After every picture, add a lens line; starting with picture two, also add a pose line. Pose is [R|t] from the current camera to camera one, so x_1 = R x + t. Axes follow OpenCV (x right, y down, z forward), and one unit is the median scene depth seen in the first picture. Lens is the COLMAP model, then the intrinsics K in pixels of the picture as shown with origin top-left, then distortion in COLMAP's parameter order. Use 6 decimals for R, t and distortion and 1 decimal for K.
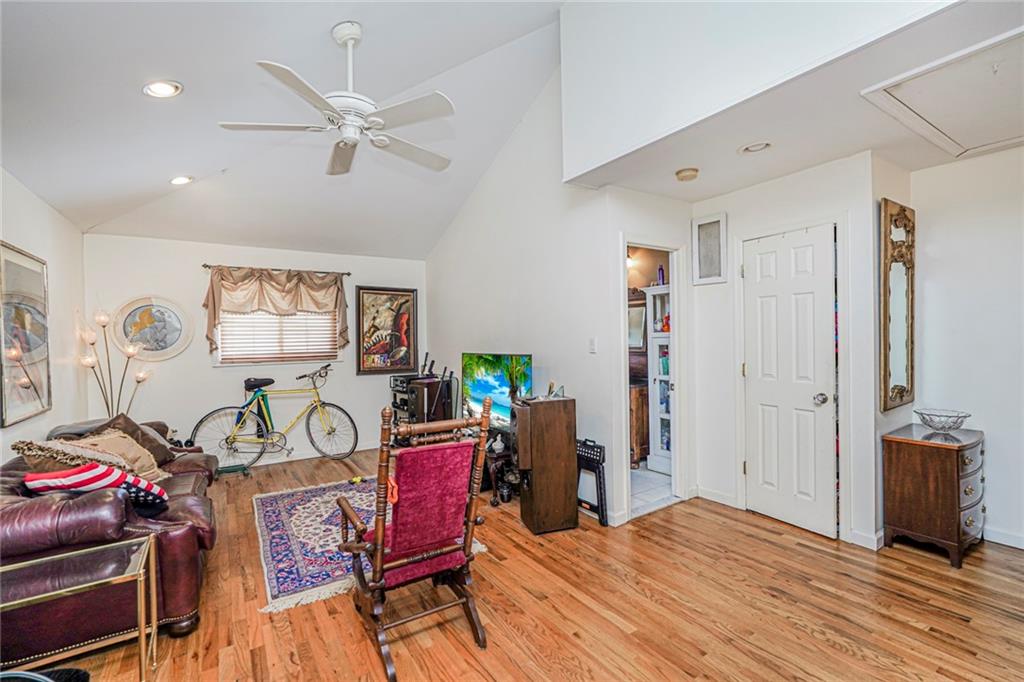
lens RADIAL K [[452.4, 0, 521.2], [0, 452.4, 342.7], [0, 0, 1]] dist [-0.012433, 0.006214]
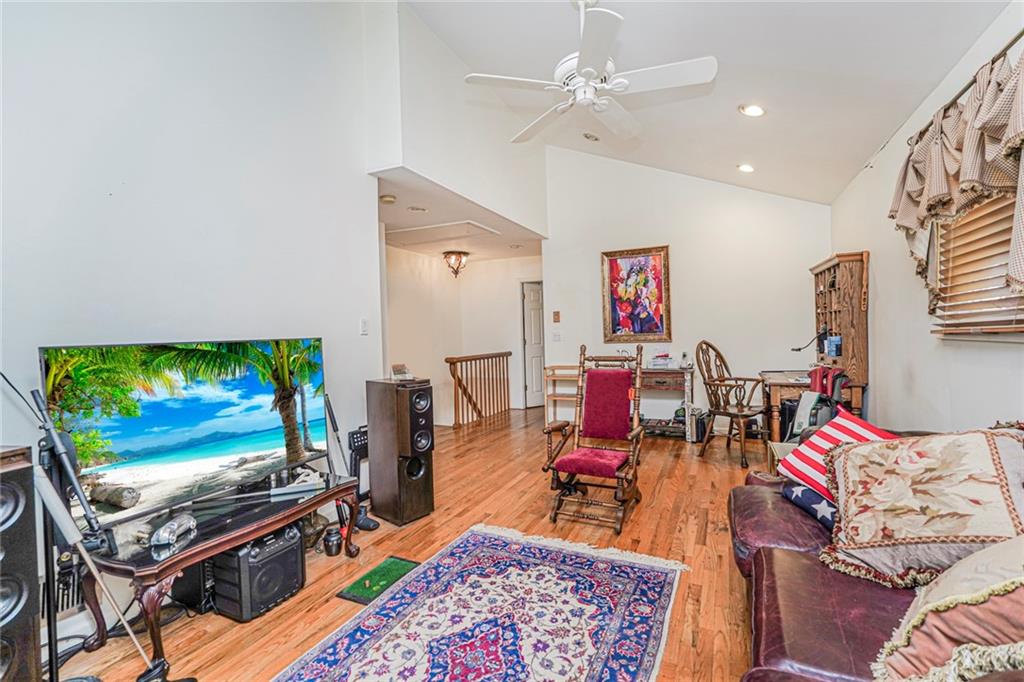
lens RADIAL K [[452.4, 0, 495.5], [0, 452.4, 348.8], [0, 0, 1]] dist [-0.012433, 0.006214]
pose [[-0.488017, 0.011988, 0.872752, -0.653371], [0.038949, 0.999209, 0.008055, 0.042826], [-0.871964, 0.037924, -0.488098, 0.965785]]
